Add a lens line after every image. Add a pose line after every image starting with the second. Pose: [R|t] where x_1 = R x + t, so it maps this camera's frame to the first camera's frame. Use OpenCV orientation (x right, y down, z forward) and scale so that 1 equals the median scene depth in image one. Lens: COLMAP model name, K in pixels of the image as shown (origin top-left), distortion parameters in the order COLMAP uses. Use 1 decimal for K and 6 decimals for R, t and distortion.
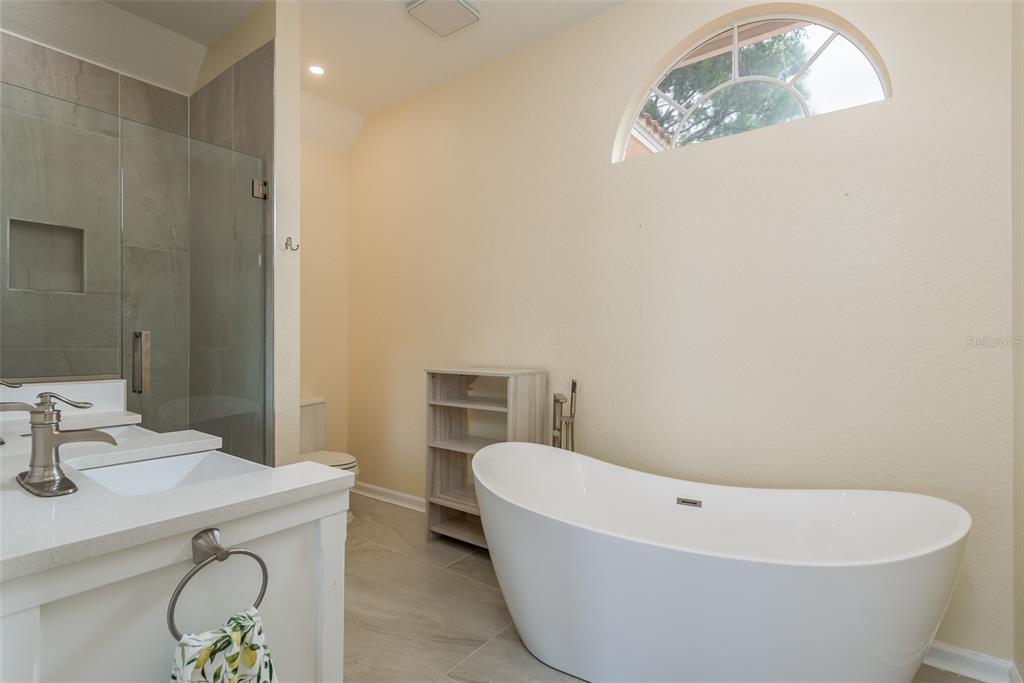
lens RADIAL K [[480.0, 0, 513.6], [0, 480.0, 343.2], [0, 0, 1]] dist [0.010010, 0.000372]
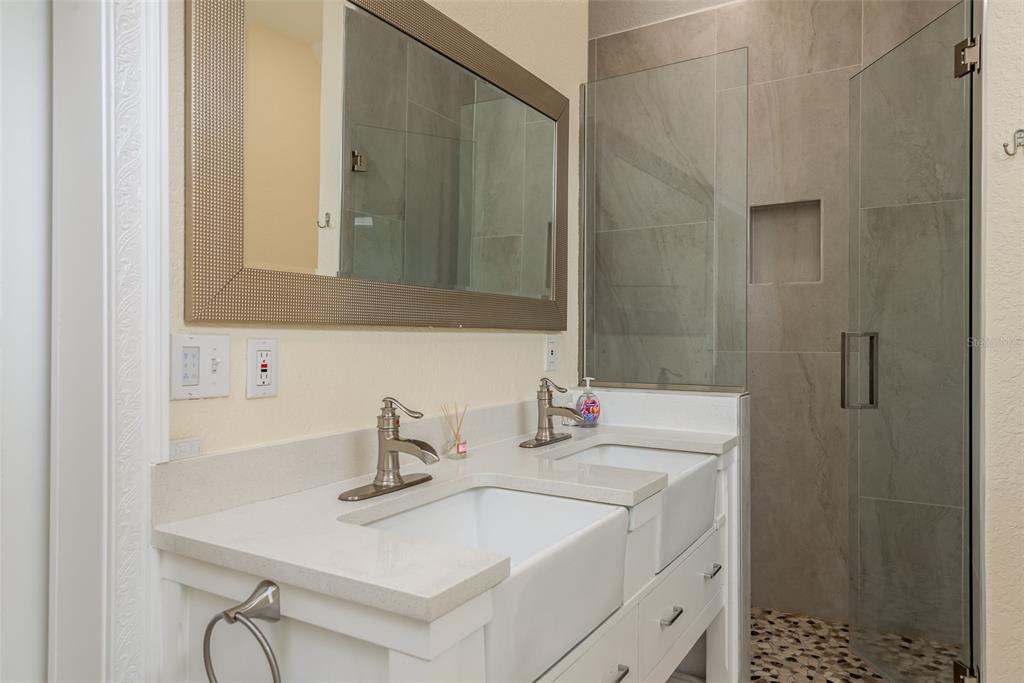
lens RADIAL K [[688.2, 0, 512.3], [0, 688.2, 341.1], [0, 0, 1]] dist [0.008374, 0.001407]
pose [[0.100260, -0.001932, -0.994959, 0.182182], [-0.000990, 0.999997, -0.002042, -0.004108], [0.994961, 0.001190, 0.100258, 0.426327]]
